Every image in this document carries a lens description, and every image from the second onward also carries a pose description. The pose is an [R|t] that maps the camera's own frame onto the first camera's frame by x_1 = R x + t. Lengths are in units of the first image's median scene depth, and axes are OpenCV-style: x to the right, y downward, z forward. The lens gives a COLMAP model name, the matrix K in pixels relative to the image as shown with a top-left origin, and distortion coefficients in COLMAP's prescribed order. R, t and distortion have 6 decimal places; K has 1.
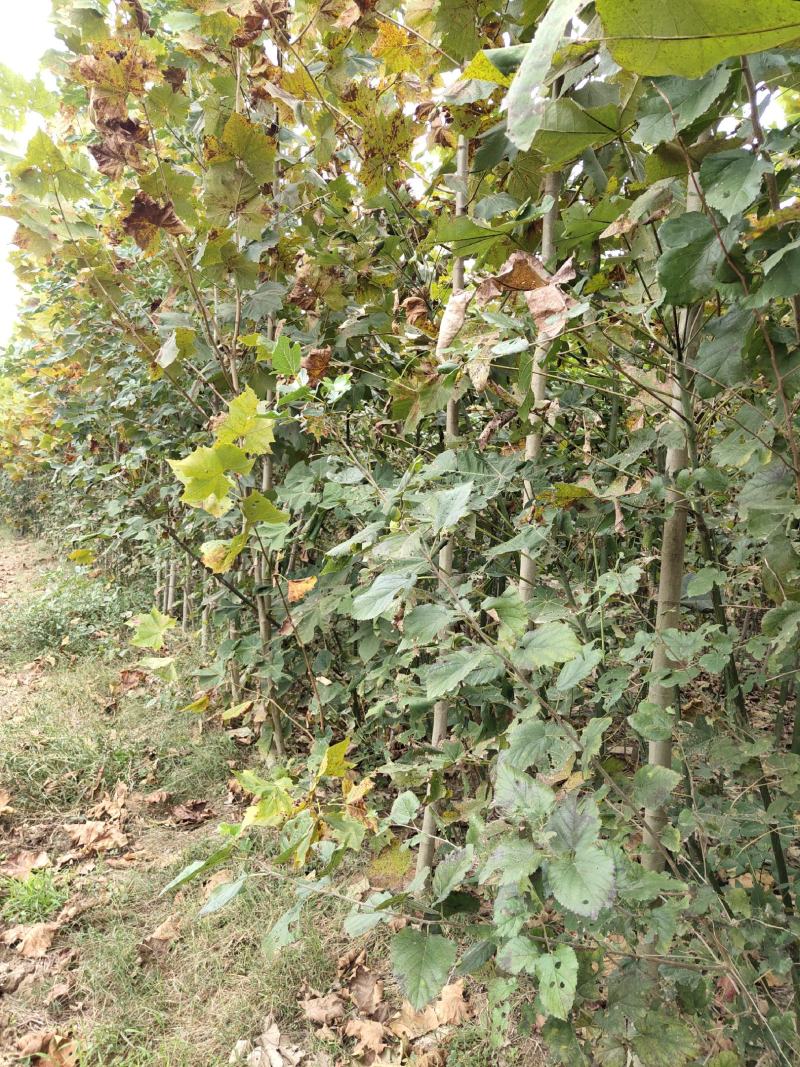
lens RADIAL K [[762.1, 0, 401.8], [0, 762.1, 532.9], [0, 0, 1]] dist [0.000431, -0.000319]
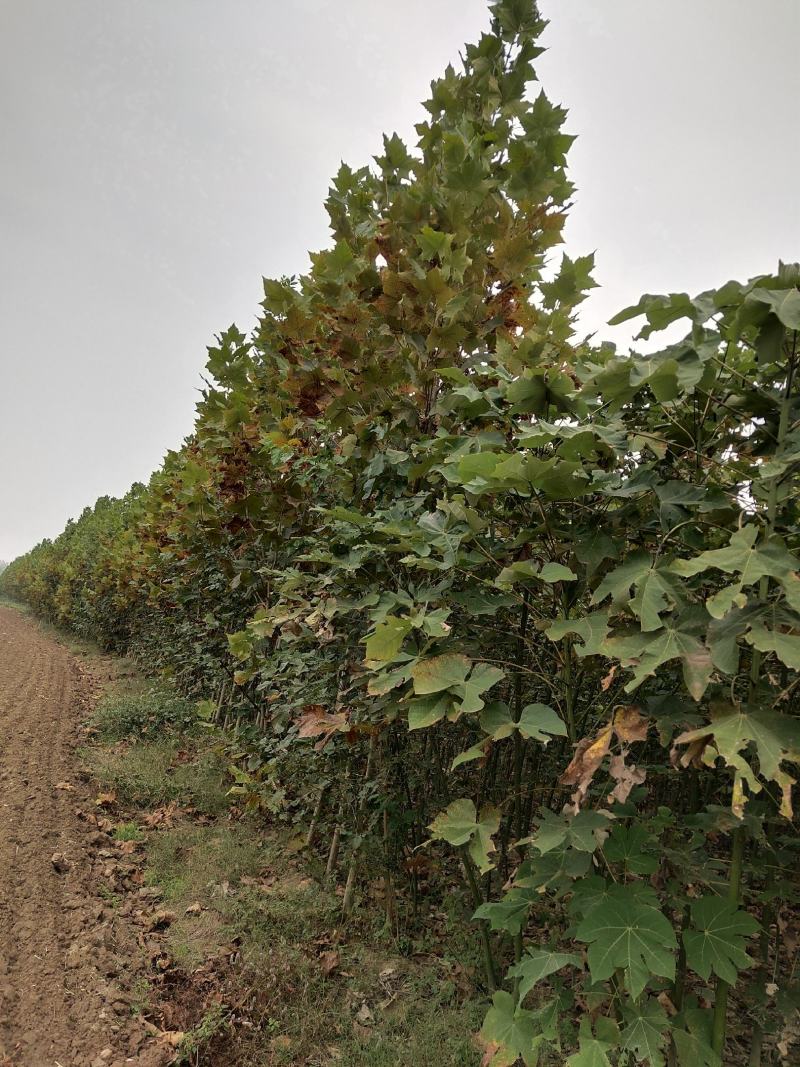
lens RADIAL K [[762.1, 0, 398.5], [0, 762.1, 532.9], [0, 0, 1]] dist [0.000431, -0.000319]
pose [[0.988243, 0.112293, -0.103756, 0.283938], [-0.131288, 0.971058, -0.199522, 0.001254], [0.078348, 0.210798, 0.974385, -0.878121]]
